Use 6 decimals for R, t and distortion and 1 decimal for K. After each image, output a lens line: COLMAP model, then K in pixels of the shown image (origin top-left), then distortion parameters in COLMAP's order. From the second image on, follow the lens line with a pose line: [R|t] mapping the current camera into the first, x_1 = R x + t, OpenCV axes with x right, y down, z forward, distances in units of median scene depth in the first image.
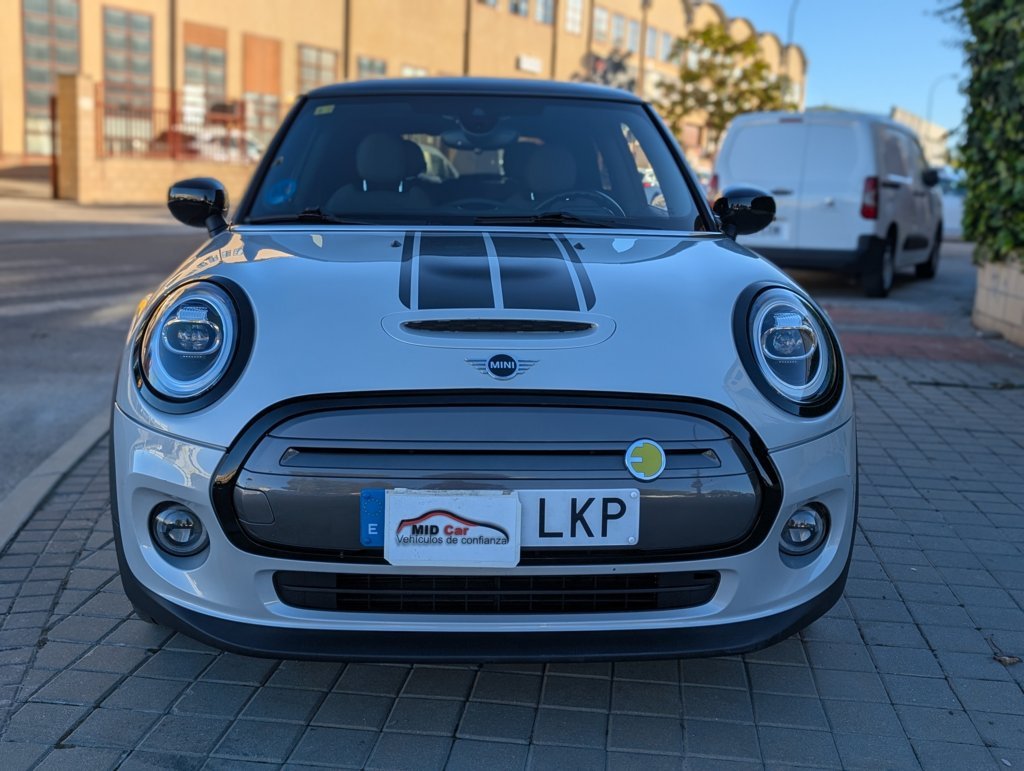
lens RADIAL K [[1133.5, 0, 512.0], [0, 1133.5, 385.5], [0, 0, 1]] dist [0.085777, -0.205420]
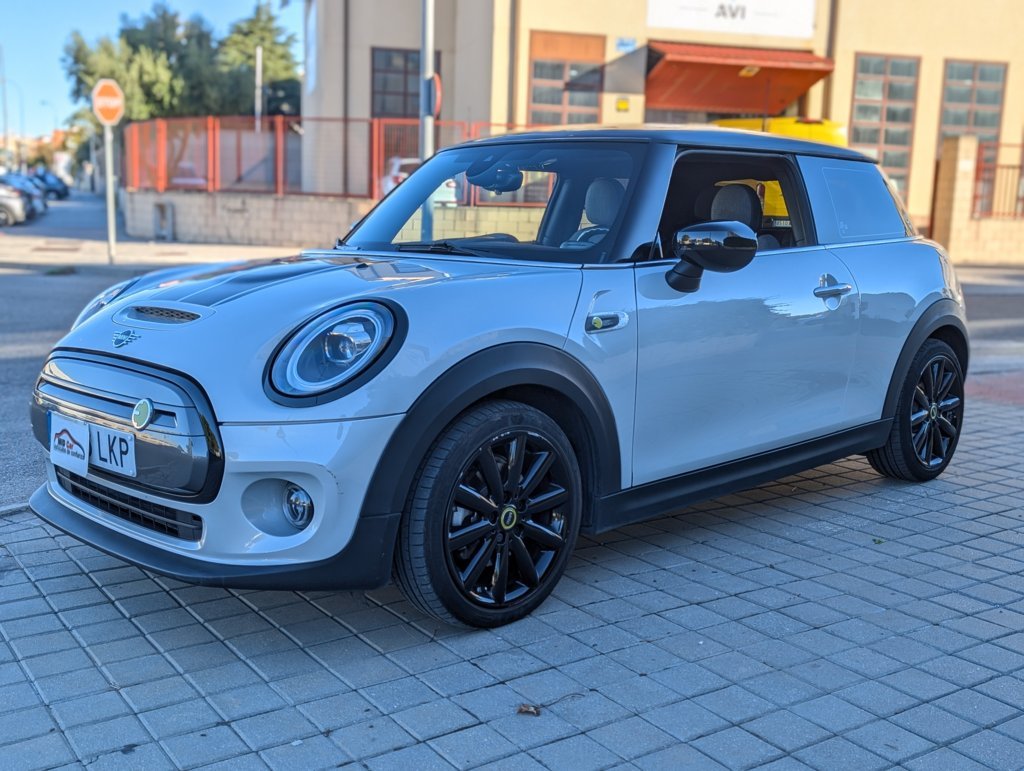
lens RADIAL K [[1133.5, 0, 512.0], [0, 1133.5, 385.5], [0, 0, 1]] dist [0.085777, -0.205420]
pose [[0.652302, 0.096256, -0.751822, 1.330732], [-0.138329, 0.990363, 0.006778, -0.035142], [0.745229, 0.099578, 0.659331, 0.415898]]
